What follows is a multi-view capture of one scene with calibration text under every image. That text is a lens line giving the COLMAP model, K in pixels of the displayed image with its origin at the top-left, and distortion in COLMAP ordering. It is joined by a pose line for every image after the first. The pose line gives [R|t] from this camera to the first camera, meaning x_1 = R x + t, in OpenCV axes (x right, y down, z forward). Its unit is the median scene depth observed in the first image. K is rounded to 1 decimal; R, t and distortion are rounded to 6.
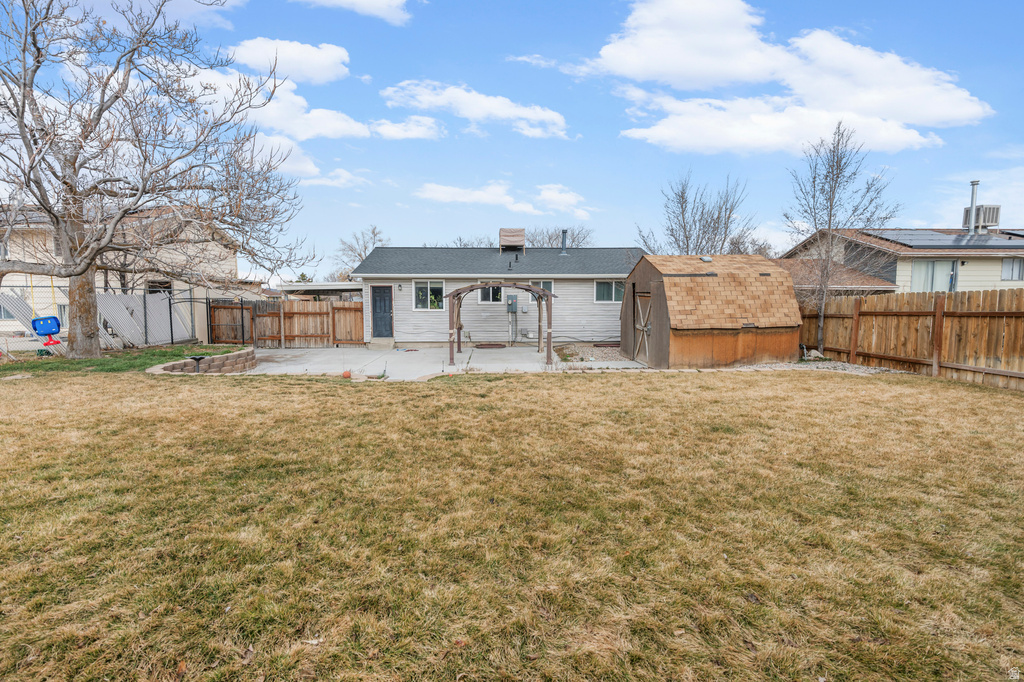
lens RADIAL K [[480.6, 0, 511.4], [0, 480.6, 319.6], [0, 0, 1]] dist [-0.000357, -0.000437]
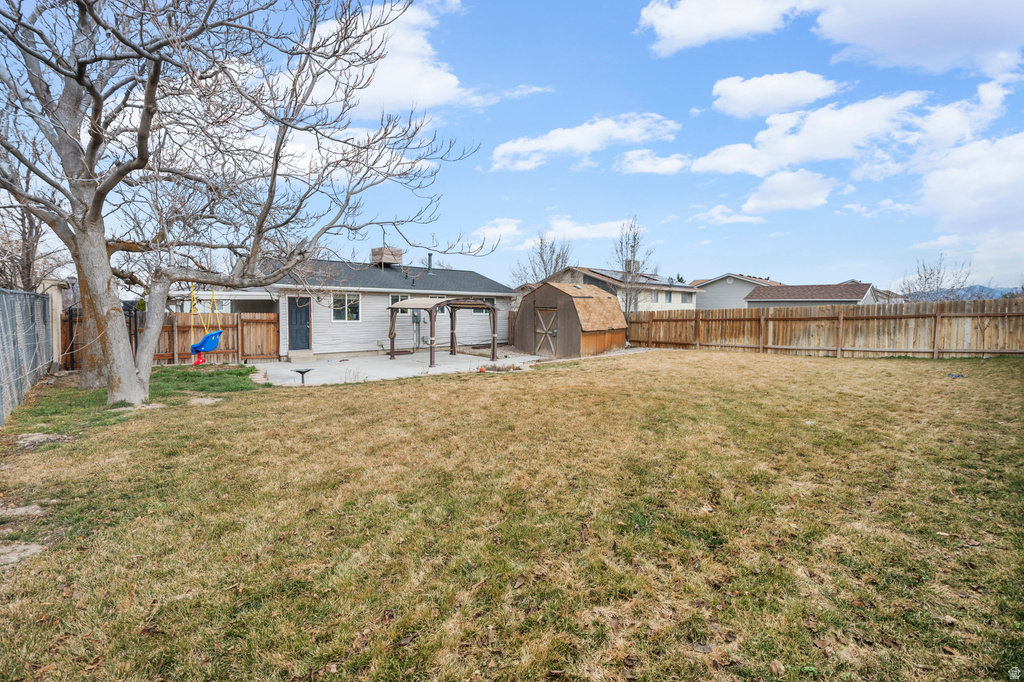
lens RADIAL K [[468.4, 0, 512.5], [0, 468.4, 332.7], [0, 0, 1]] dist [-0.003010, -0.001176]
pose [[0.756004, -0.025933, 0.654053, -0.686712], [0.022500, 0.999654, 0.013629, -0.001479], [-0.654180, 0.004412, 0.756326, -0.007501]]
